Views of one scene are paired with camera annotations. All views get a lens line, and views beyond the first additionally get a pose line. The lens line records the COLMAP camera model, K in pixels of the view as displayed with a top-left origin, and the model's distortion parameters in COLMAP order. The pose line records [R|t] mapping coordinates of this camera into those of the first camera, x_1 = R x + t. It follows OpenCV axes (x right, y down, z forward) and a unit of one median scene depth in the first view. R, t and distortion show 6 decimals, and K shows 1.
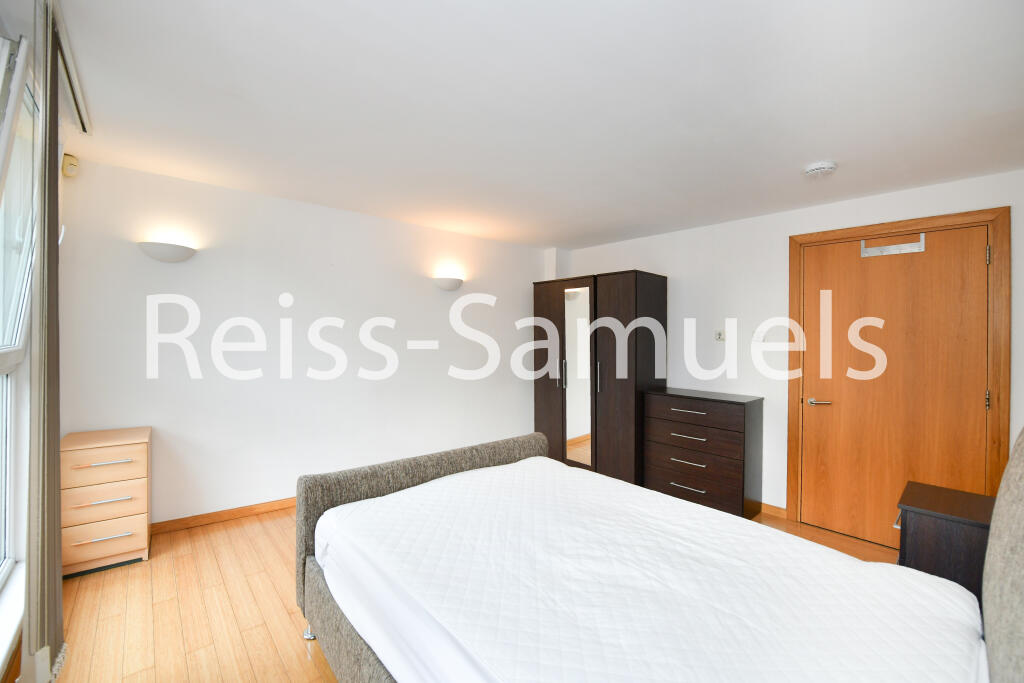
lens RADIAL K [[408.7, 0, 506.5], [0, 408.7, 334.6], [0, 0, 1]] dist [-0.002338, -0.000342]
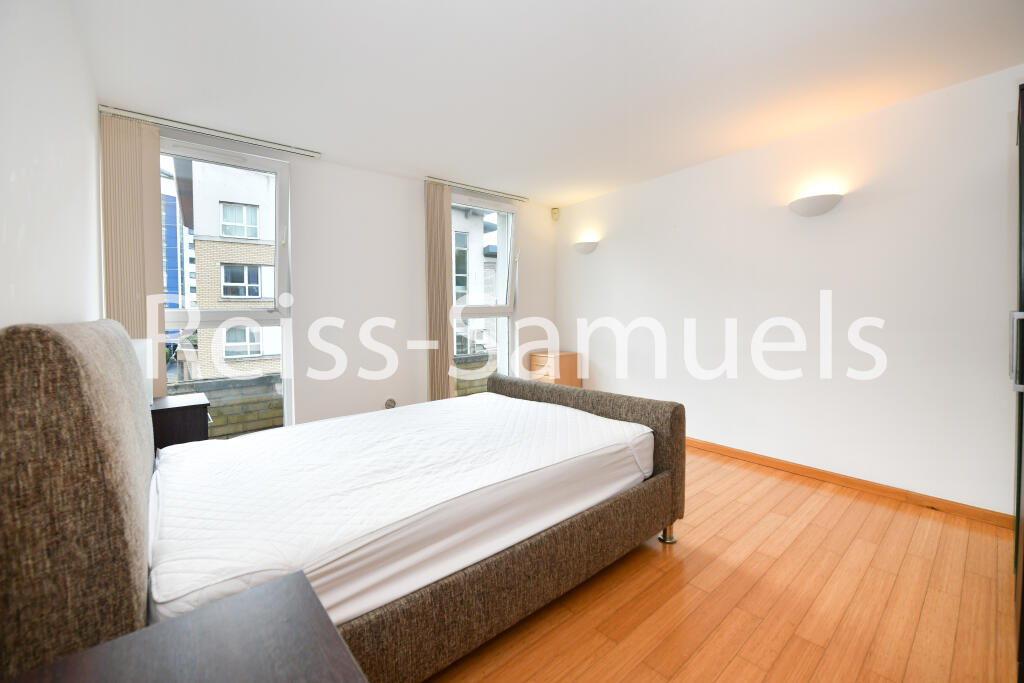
lens RADIAL K [[432.6, 0, 510.6], [0, 432.6, 313.7], [0, 0, 1]] dist [0.002088, 0.000964]
pose [[-0.014299, -0.019236, -0.999713, 0.986136], [0.018007, 0.999648, -0.019492, 0.098593], [0.999736, -0.018280, -0.013948, 0.807896]]
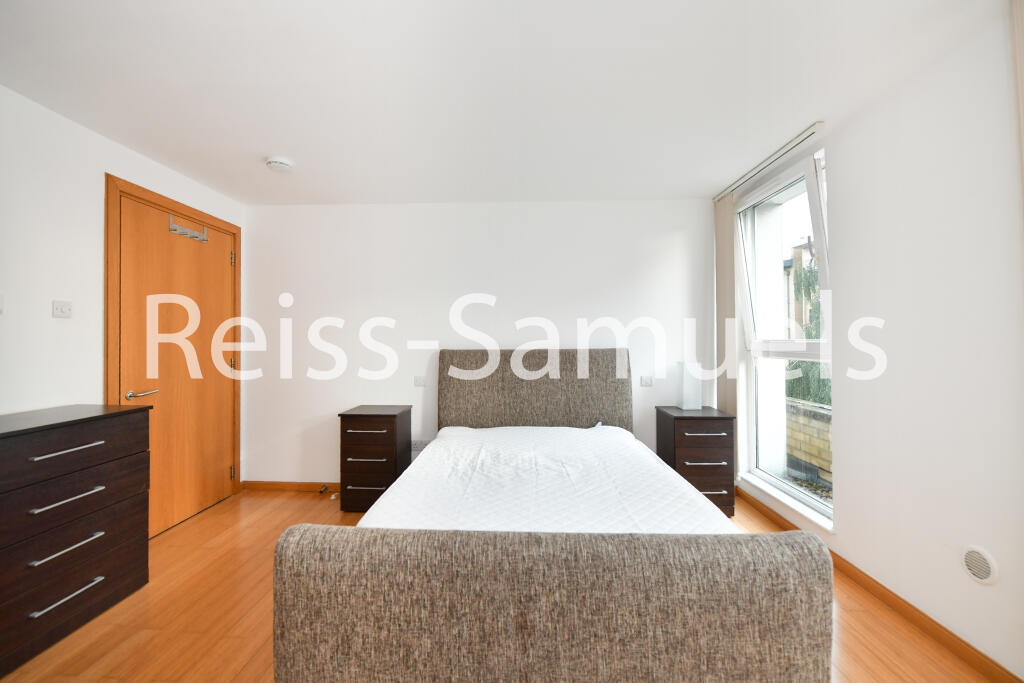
lens RADIAL K [[413.4, 0, 519.7], [0, 413.4, 340.1], [0, 0, 1]] dist [-0.001595, -0.000454]
pose [[-0.741239, -0.021231, 0.670905, -0.426492], [-0.020879, 0.999745, 0.008570, 0.040515], [-0.670916, -0.007655, -0.741494, 1.304562]]
